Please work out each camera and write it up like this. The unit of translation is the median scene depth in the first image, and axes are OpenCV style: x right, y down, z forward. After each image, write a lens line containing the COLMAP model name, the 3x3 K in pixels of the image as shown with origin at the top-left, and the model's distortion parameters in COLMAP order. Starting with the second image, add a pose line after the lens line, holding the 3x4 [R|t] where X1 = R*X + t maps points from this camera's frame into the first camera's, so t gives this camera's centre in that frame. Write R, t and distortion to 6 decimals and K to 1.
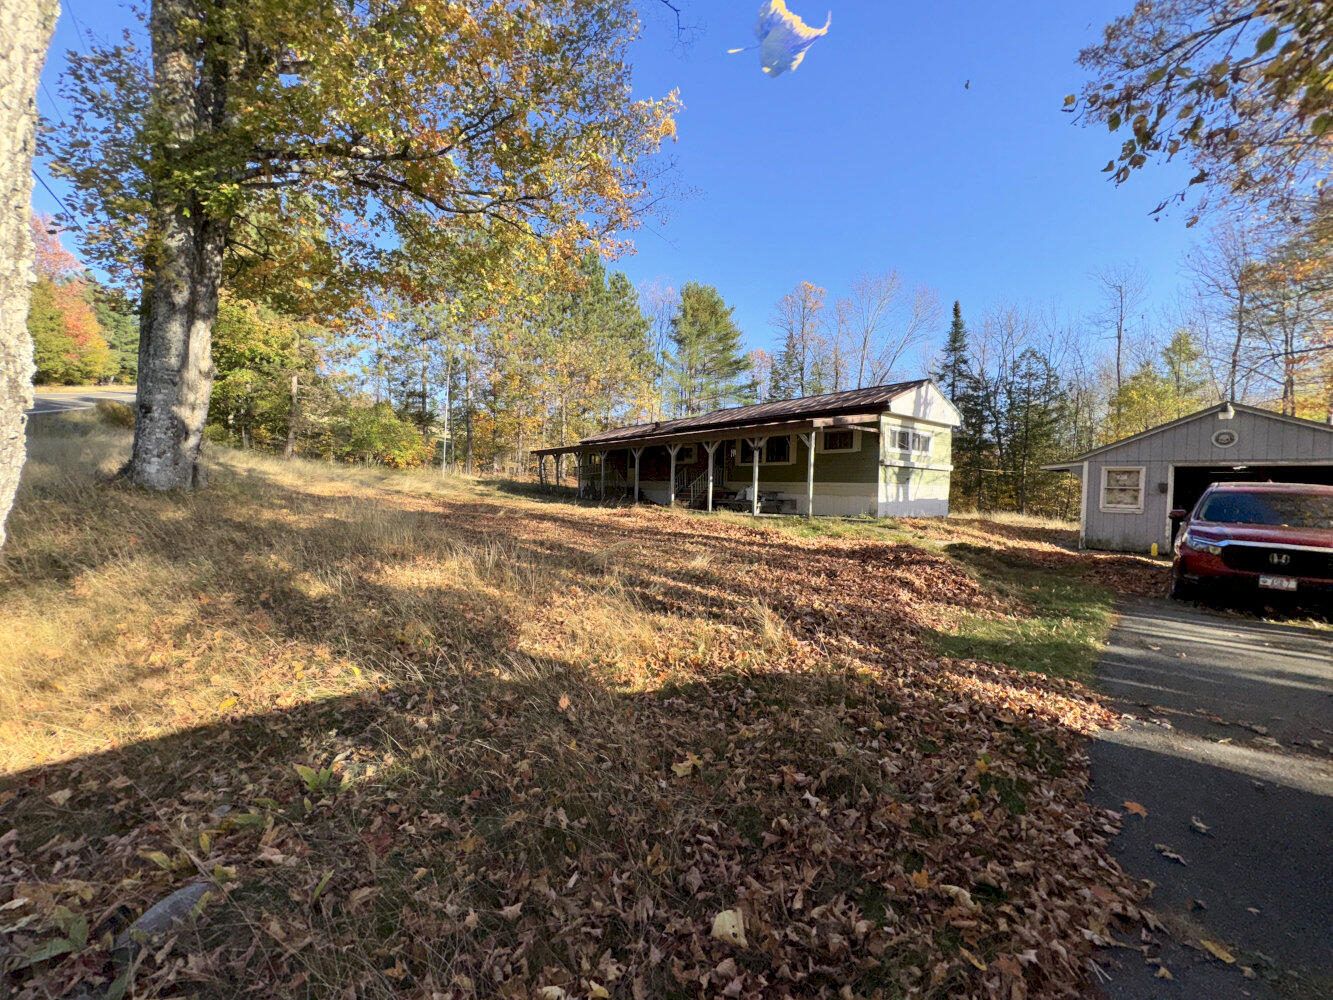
lens RADIAL K [[532.2, 0, 678.7], [0, 532.2, 498.6], [0, 0, 1]] dist [-0.004601, 0.001414]
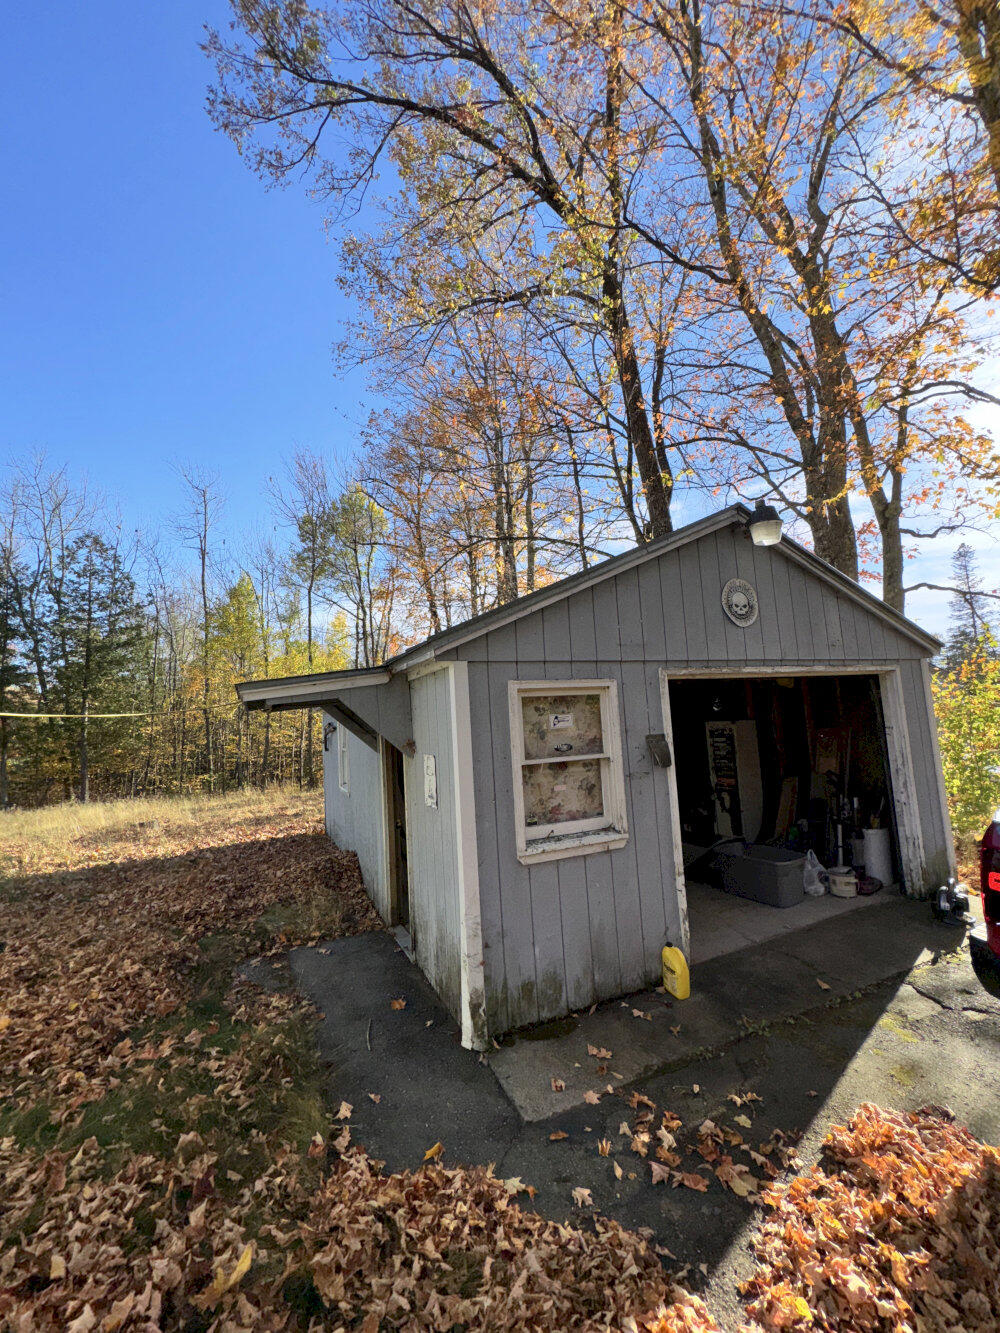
lens RADIAL K [[532.2, 0, 513.2], [0, 532.2, 660.3], [0, 0, 1]] dist [-0.004601, 0.001414]
pose [[0.299943, 0.056362, 0.952291, 0.183469], [0.088559, 0.992297, -0.086623, -0.015930], [-0.949838, 0.110315, 0.292641, 0.301845]]
